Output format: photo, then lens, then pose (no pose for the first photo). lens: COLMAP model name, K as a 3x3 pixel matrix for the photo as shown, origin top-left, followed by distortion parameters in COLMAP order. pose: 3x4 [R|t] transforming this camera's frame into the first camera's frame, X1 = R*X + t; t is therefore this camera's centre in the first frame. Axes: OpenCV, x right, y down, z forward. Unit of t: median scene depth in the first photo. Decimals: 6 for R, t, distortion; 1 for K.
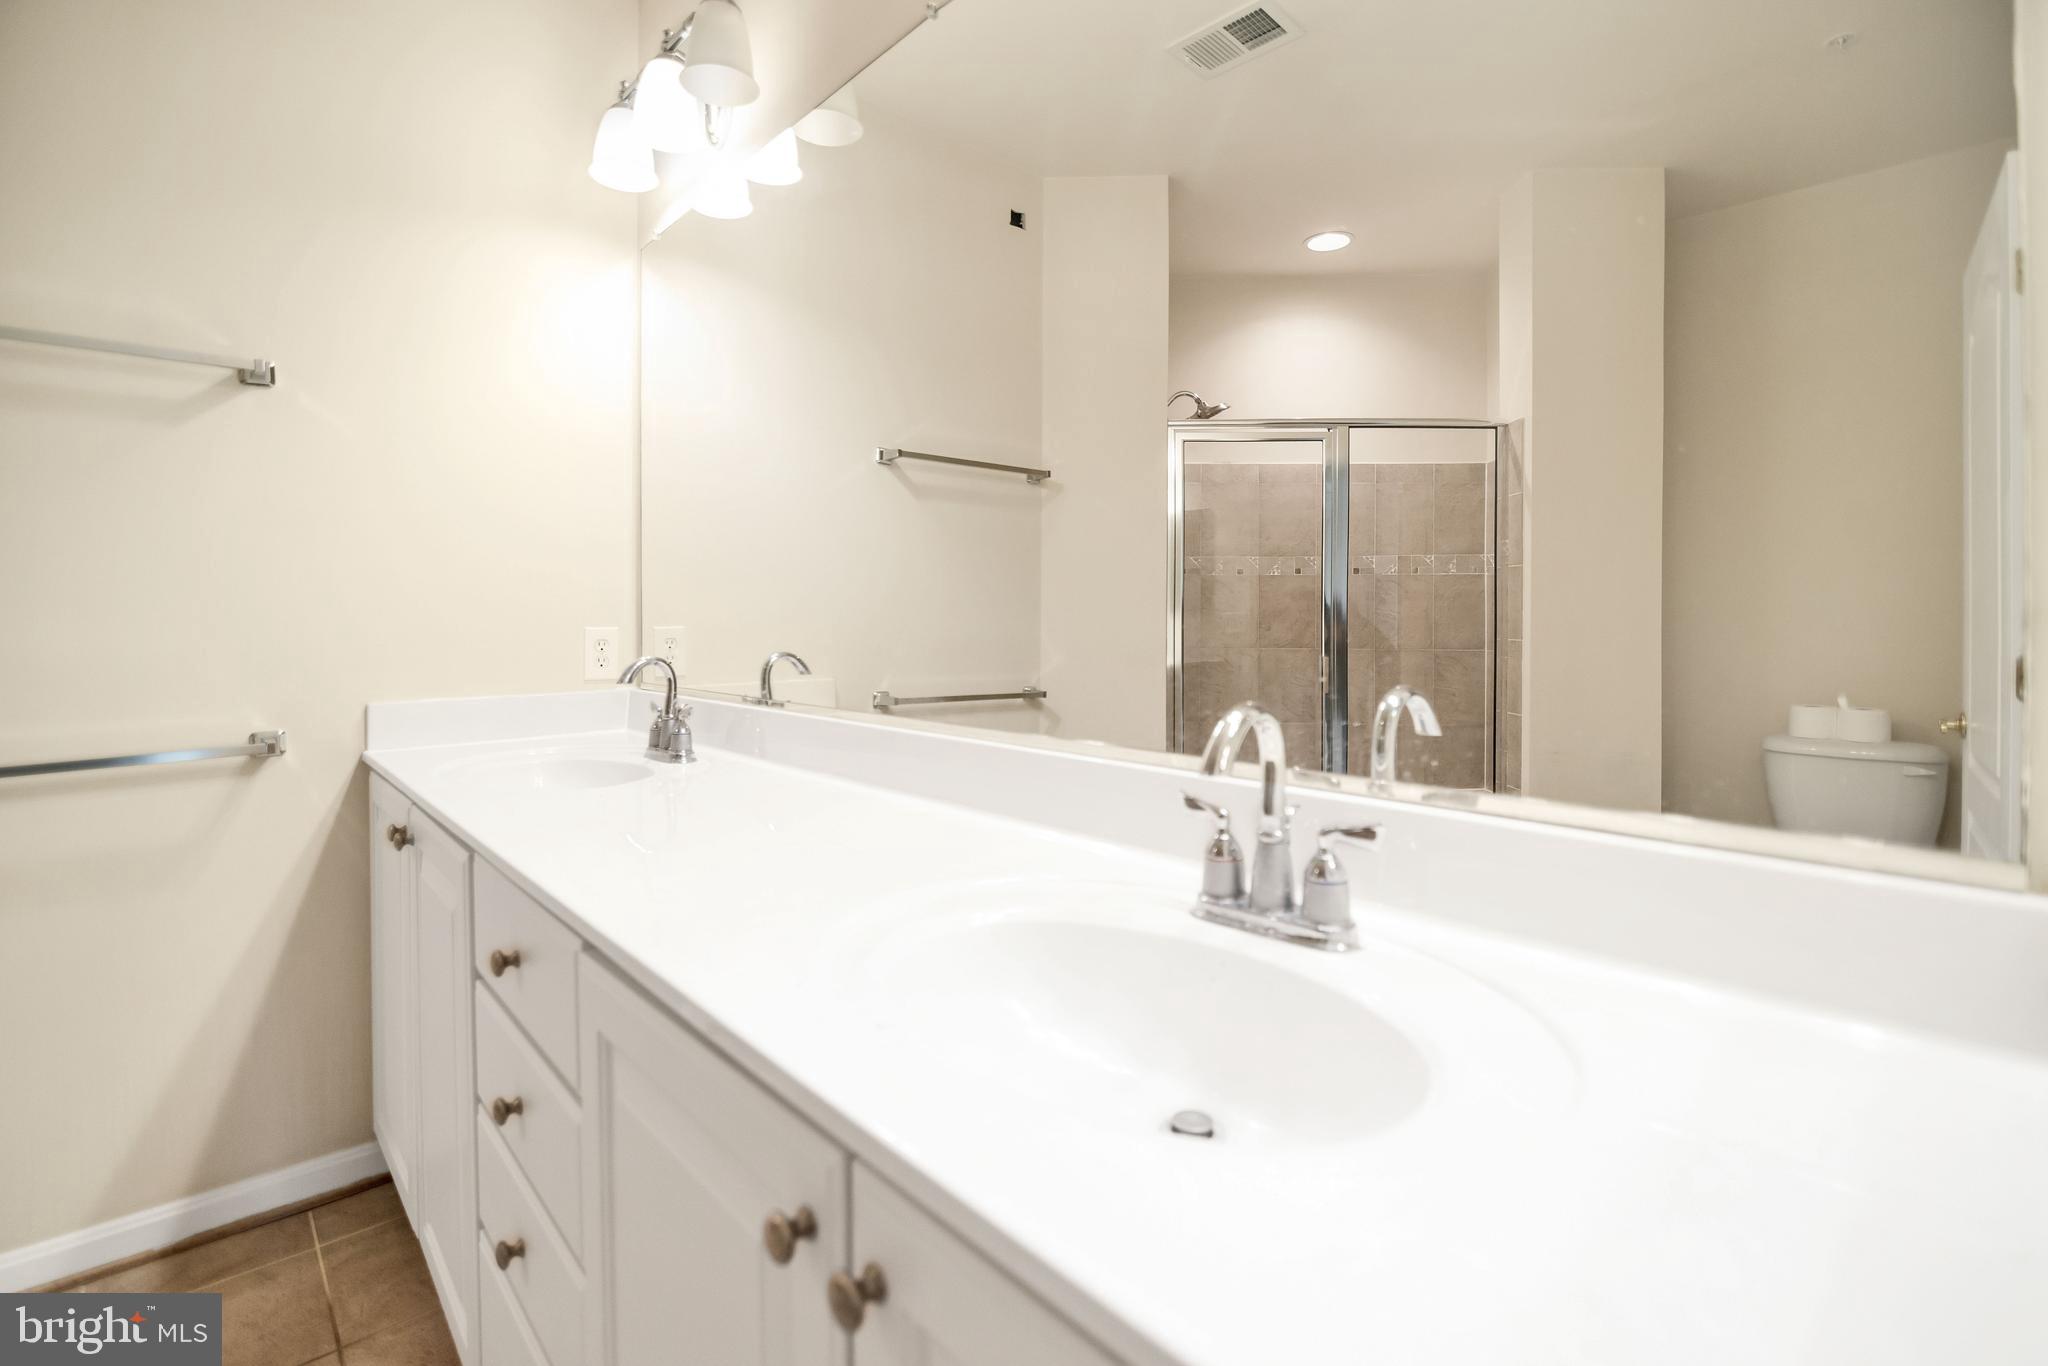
lens RADIAL K [[919.8, 0, 1014.5], [0, 919.8, 633.4], [0, 0, 1]] dist [-0.011222, -0.001885]
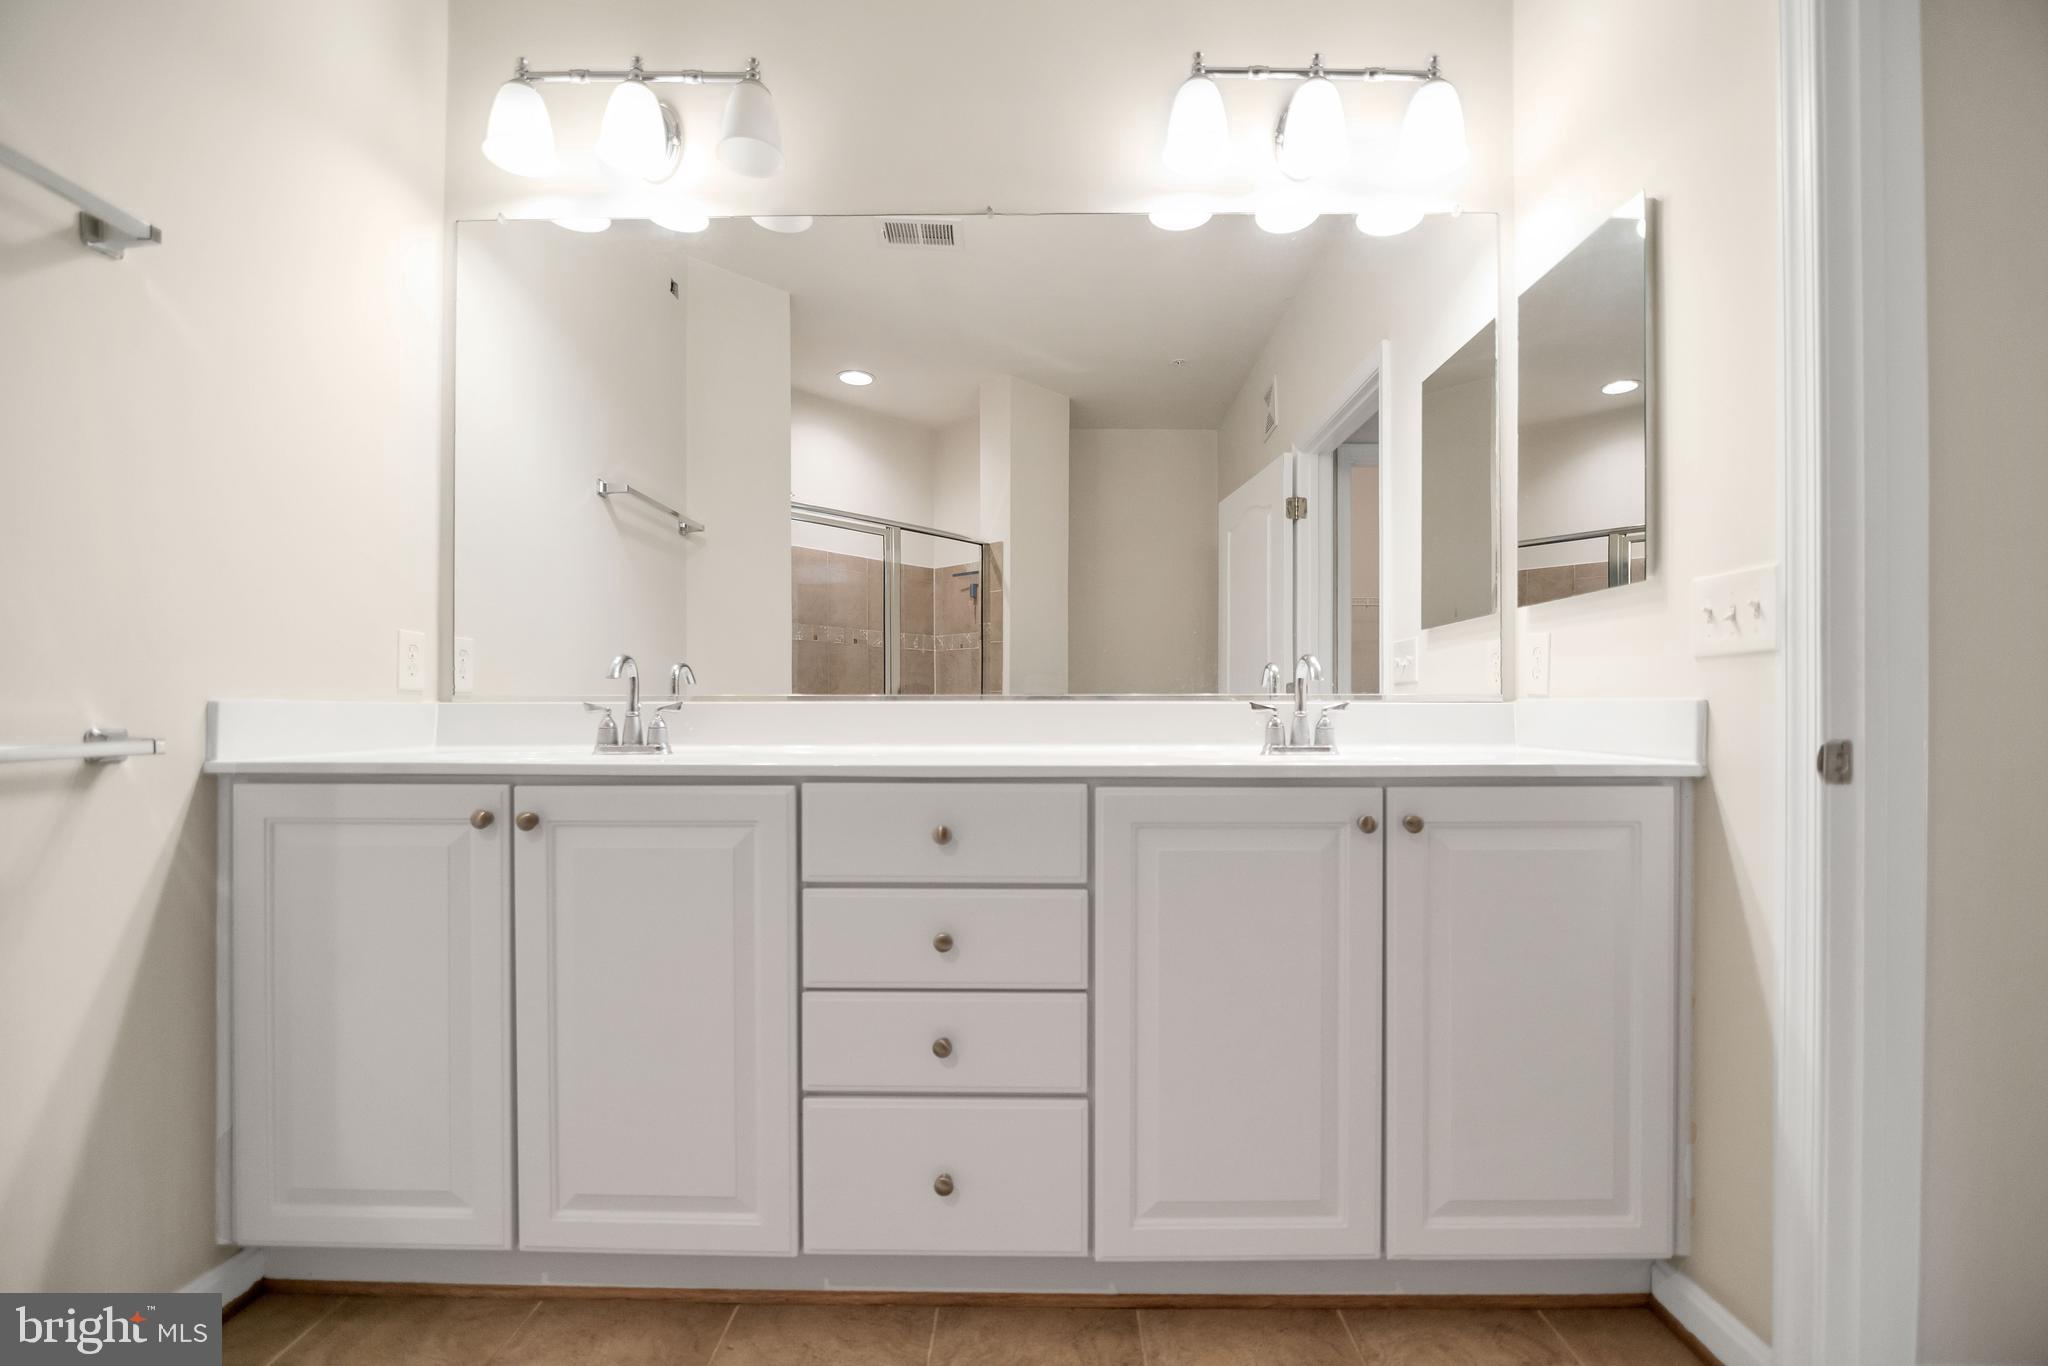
lens RADIAL K [[919.8, 0, 1016.5], [0, 919.8, 704.3], [0, 0, 1]] dist [-0.011222, -0.001885]
pose [[0.676678, 0.017007, 0.736082, -0.510481], [0.000615, 0.999720, -0.023664, 0.062262], [-0.736279, 0.016466, 0.676478, -0.012375]]
